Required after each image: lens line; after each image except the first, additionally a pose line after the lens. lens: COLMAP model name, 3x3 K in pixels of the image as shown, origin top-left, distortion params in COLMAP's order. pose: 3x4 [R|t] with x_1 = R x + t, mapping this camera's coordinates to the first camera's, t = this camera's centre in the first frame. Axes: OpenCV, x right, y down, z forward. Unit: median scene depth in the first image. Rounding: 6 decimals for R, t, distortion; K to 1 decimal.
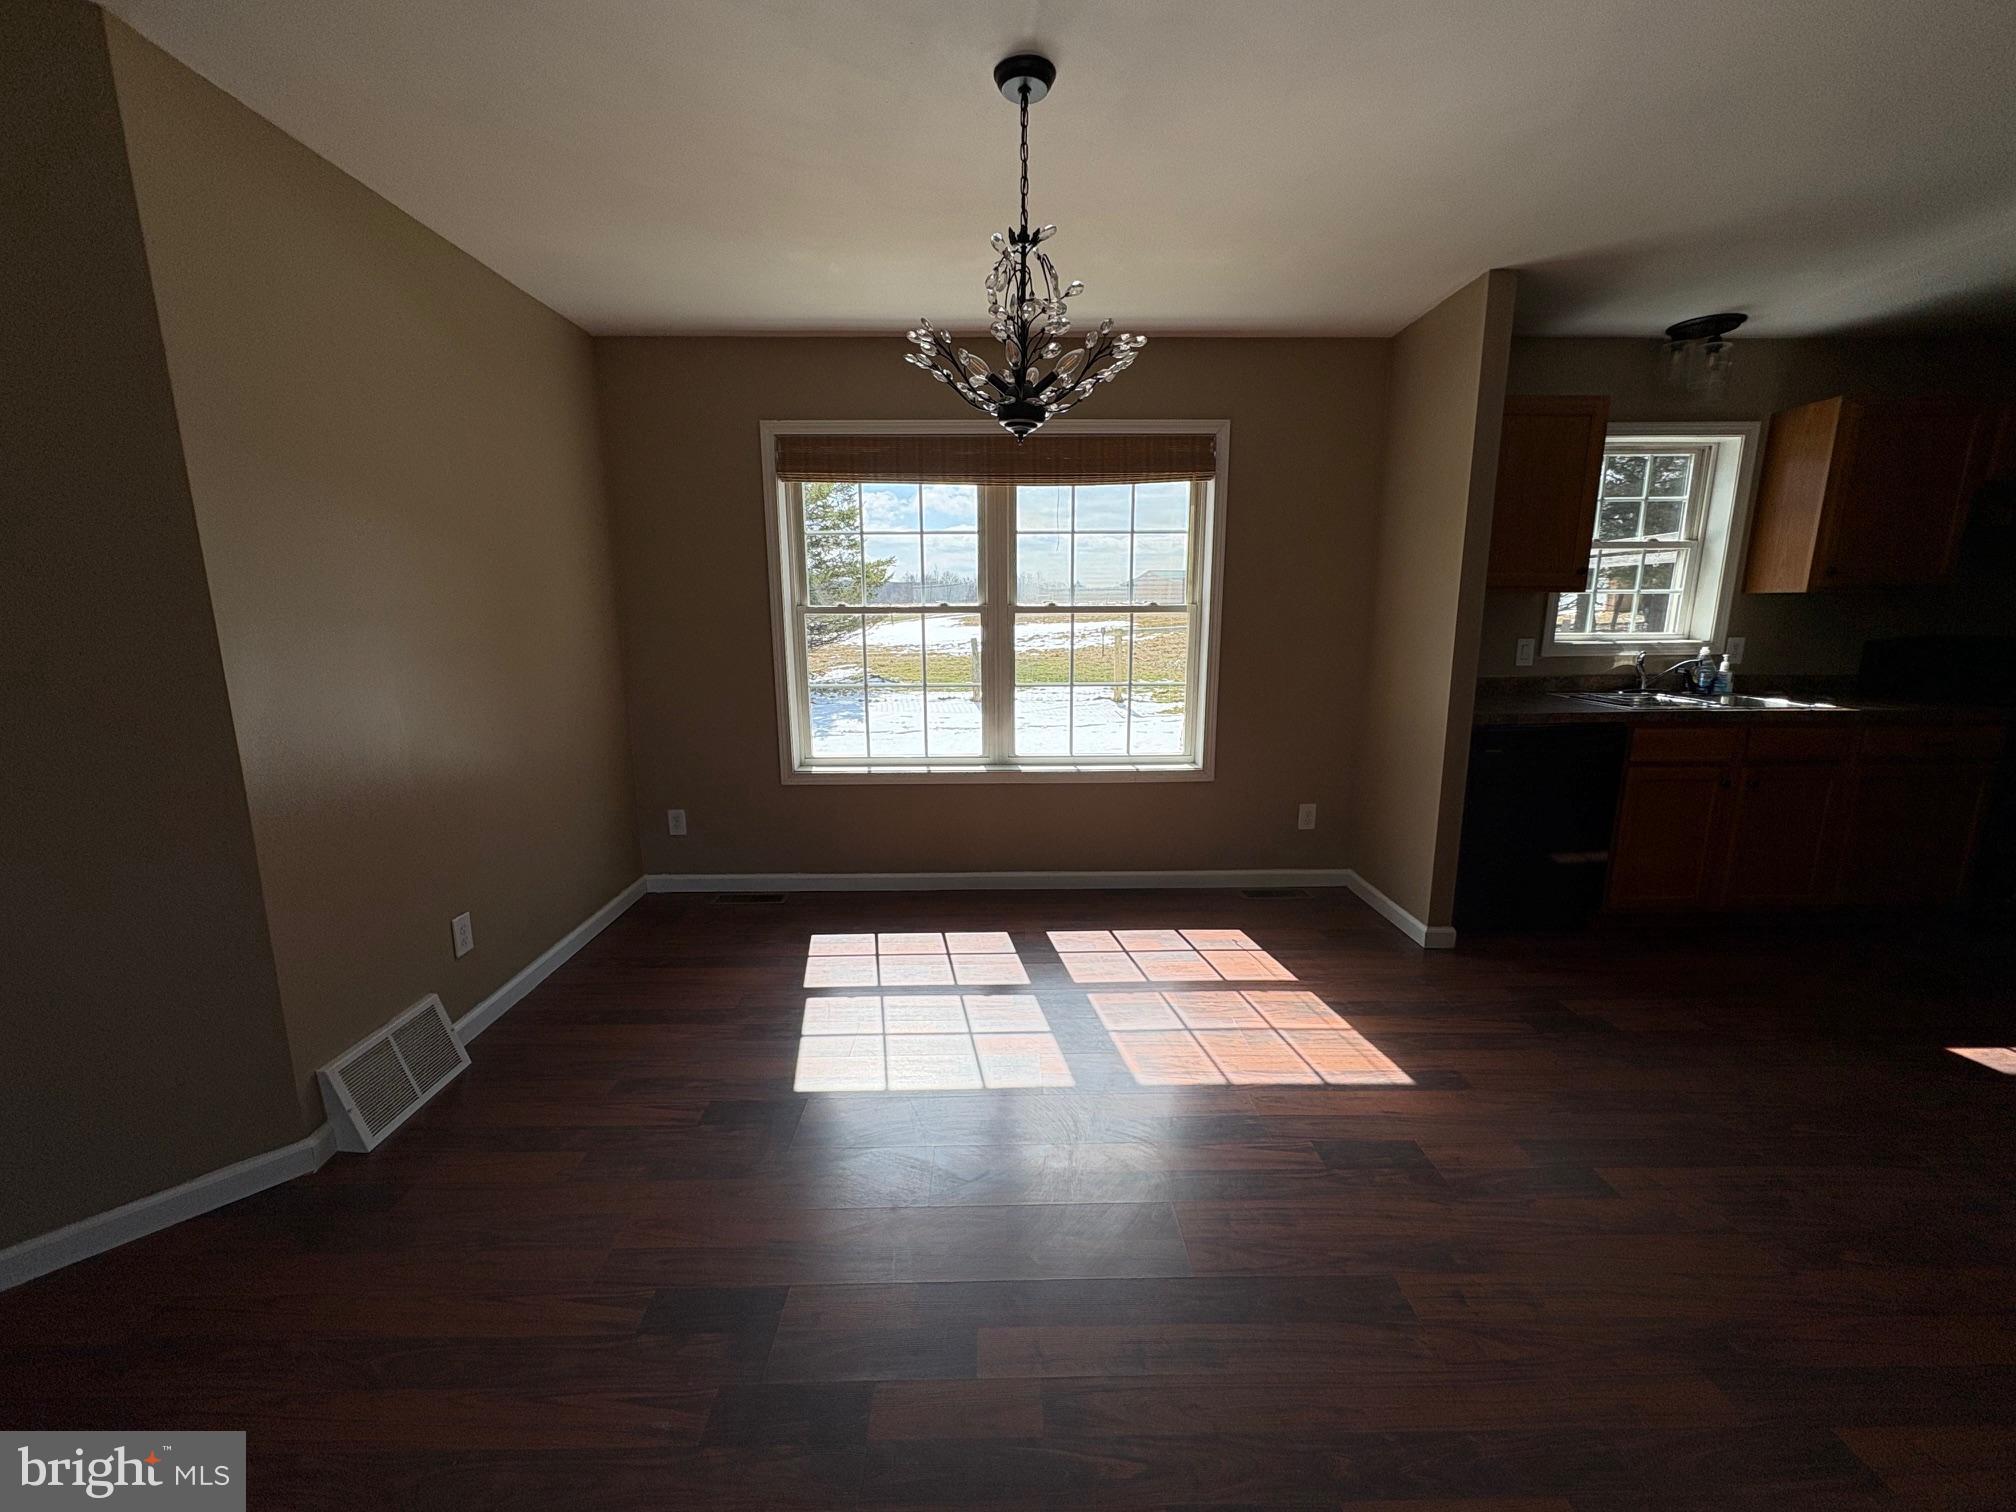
lens RADIAL K [[801.2, 0, 1008.8], [0, 801.2, 757.3], [0, 0, 1]] dist [0.002177, -0.000557]
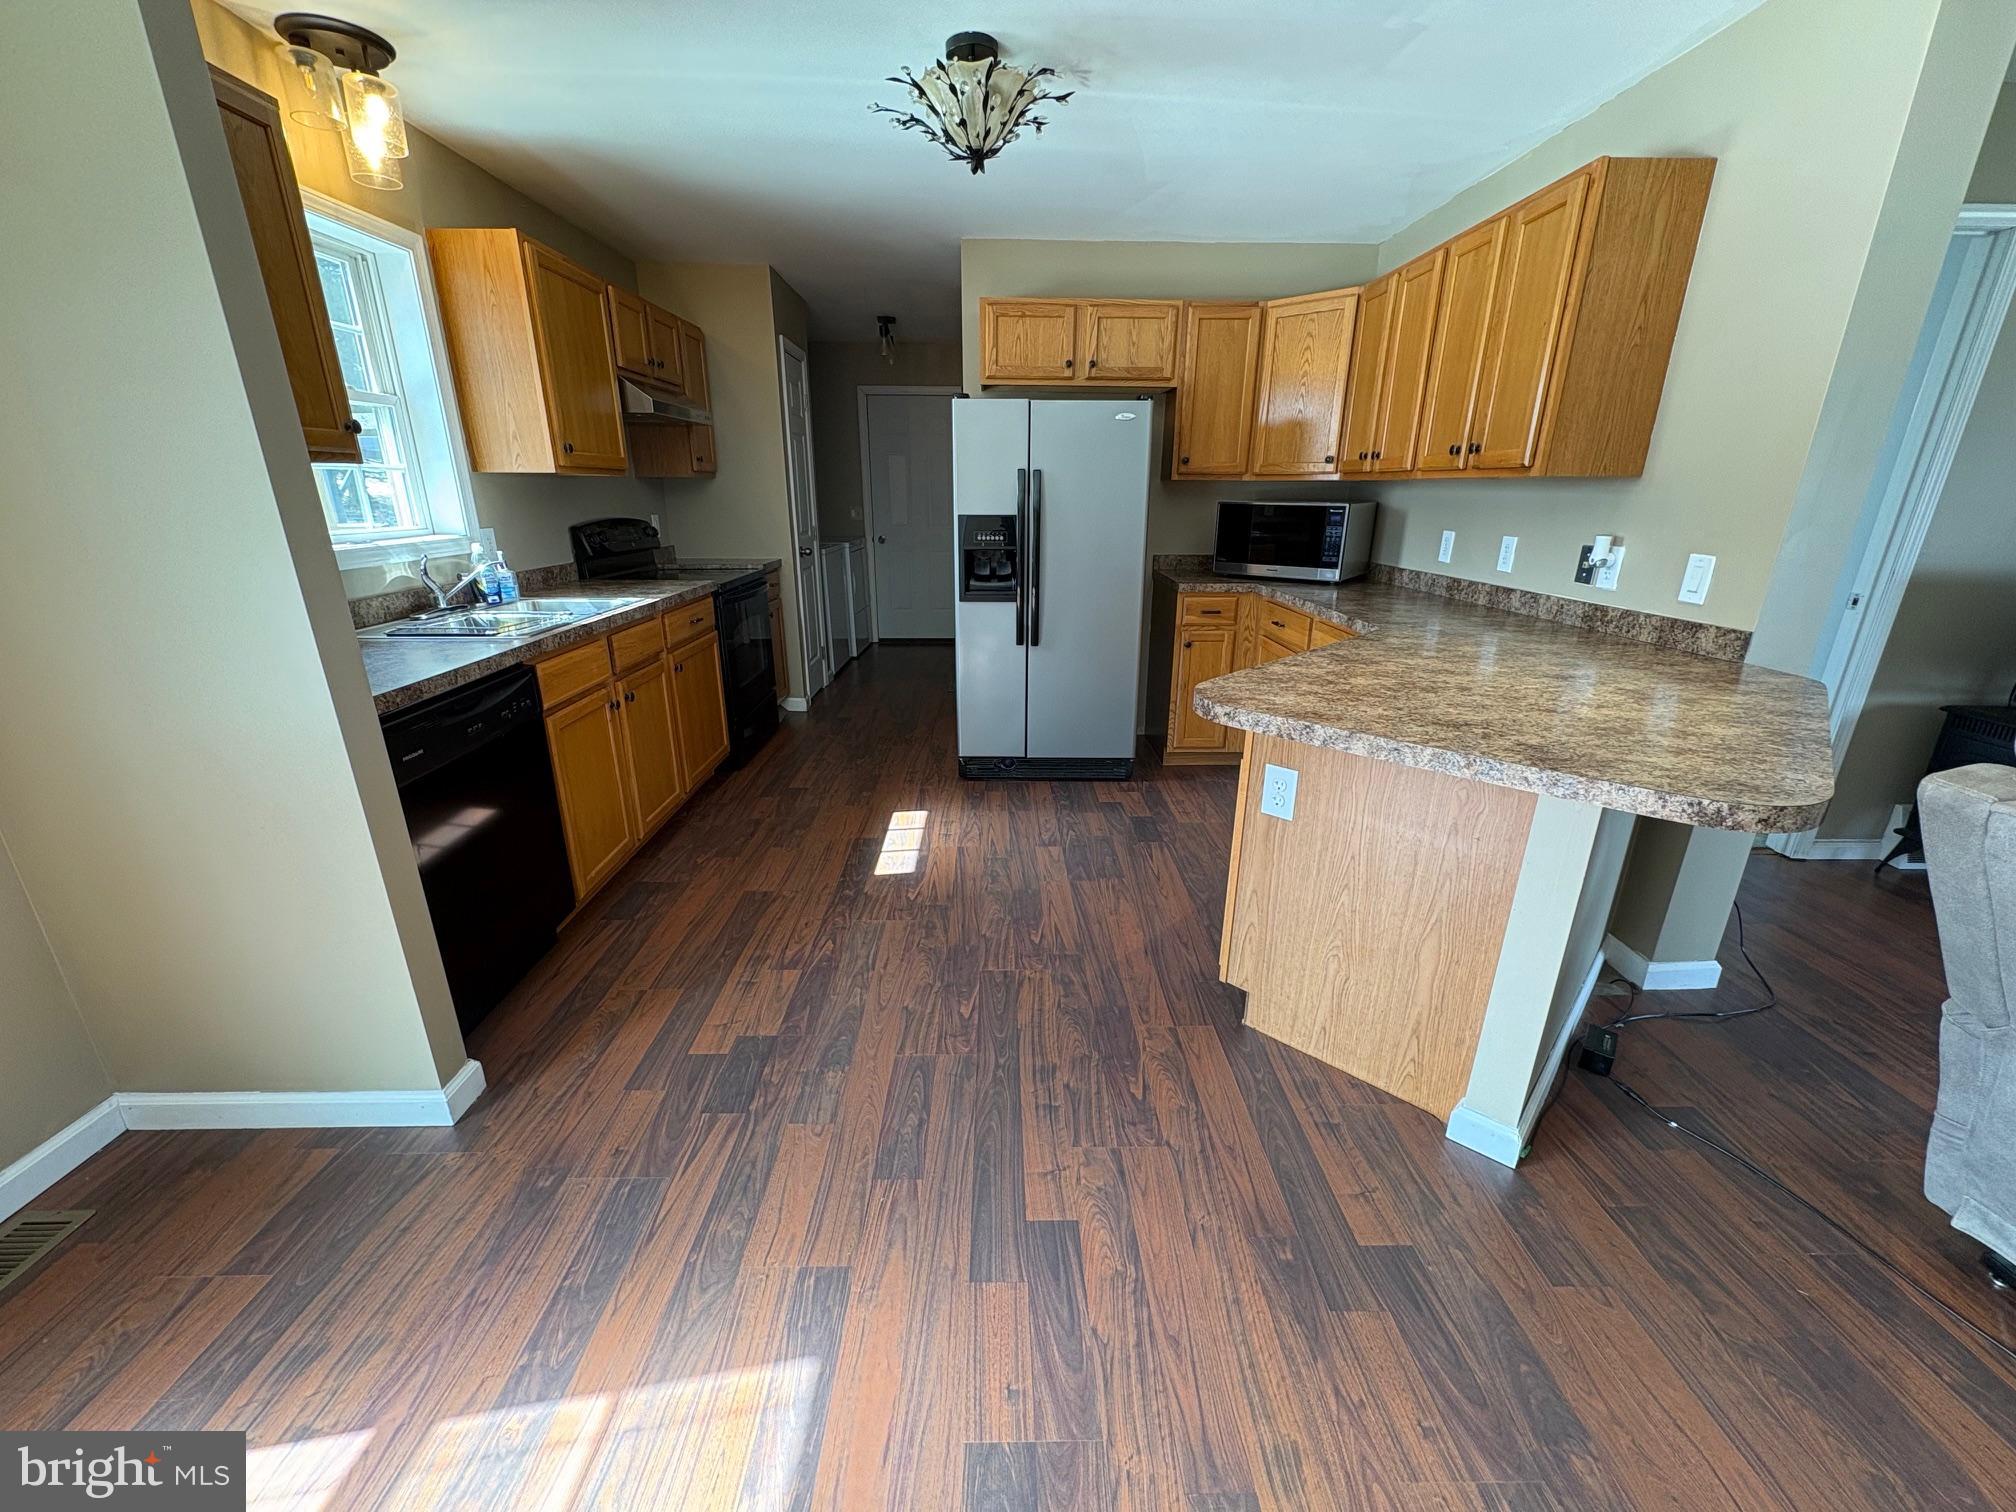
lens RADIAL K [[801.2, 0, 1008.9], [0, 801.2, 756.0], [0, 0, 1]] dist [0.002177, -0.000557]
pose [[0.003351, -0.312916, 0.949775, 0.066126], [0.187415, 0.933147, 0.306776, -0.086304], [-0.982275, 0.176974, 0.061773, 0.480173]]
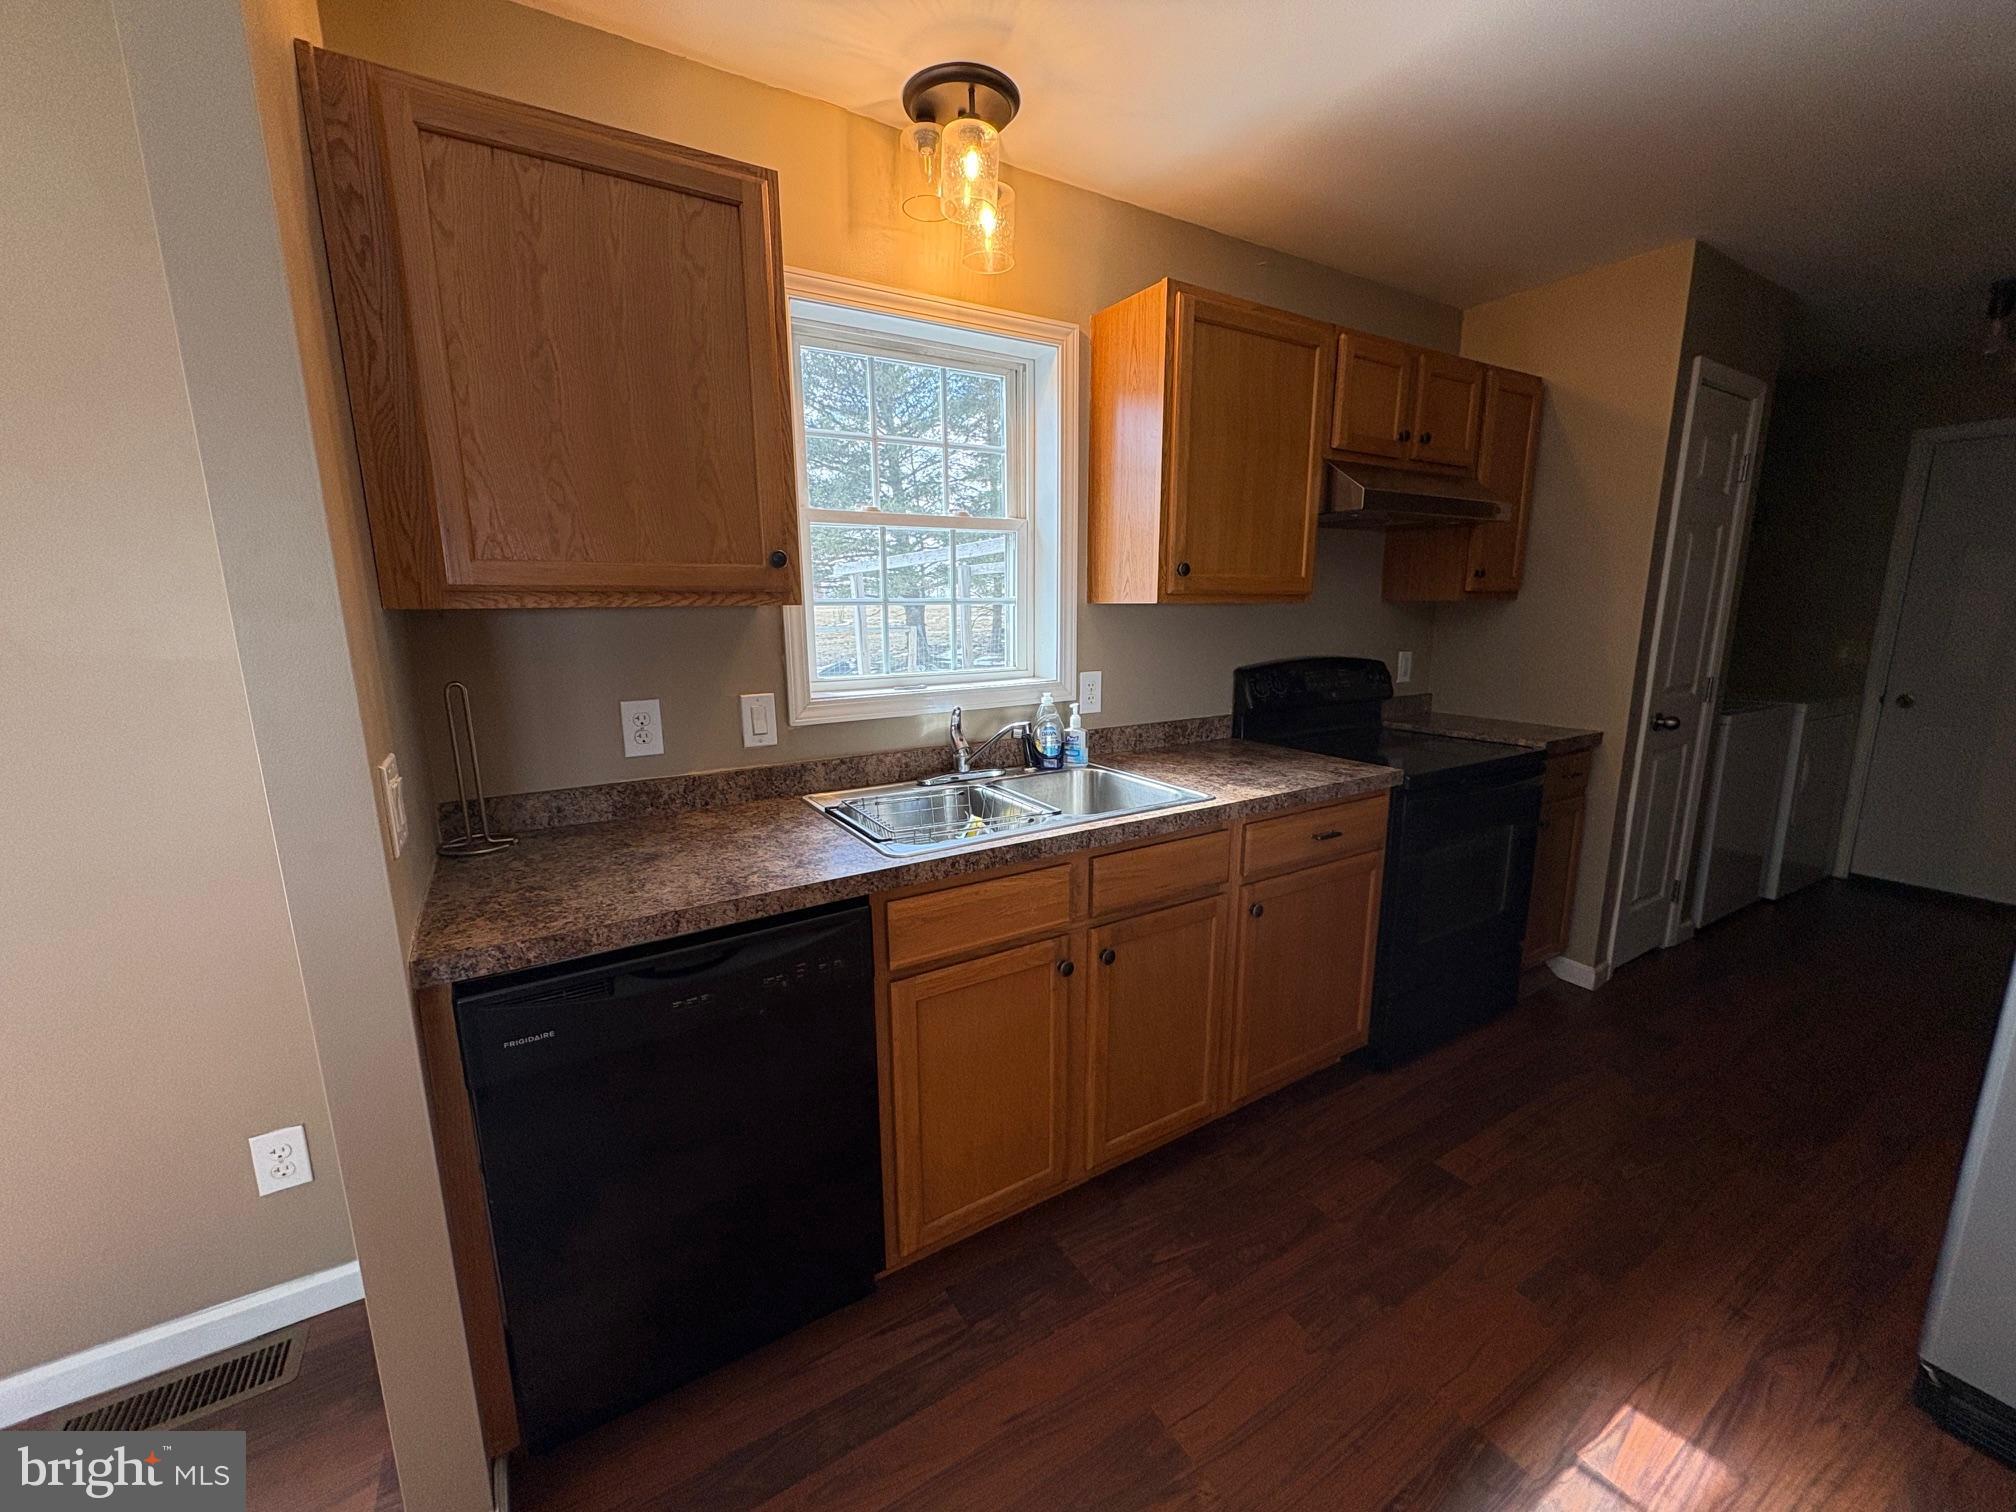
lens RADIAL K [[801.2, 0, 1007.6], [0, 801.2, 759.6], [0, 0, 1]] dist [0.002177, -0.000557]
pose [[0.861029, -0.099123, 0.498802, 0.534505], [0.100300, 0.994655, 0.024522, -0.104597], [-0.498567, 0.028915, 0.866369, 0.489795]]
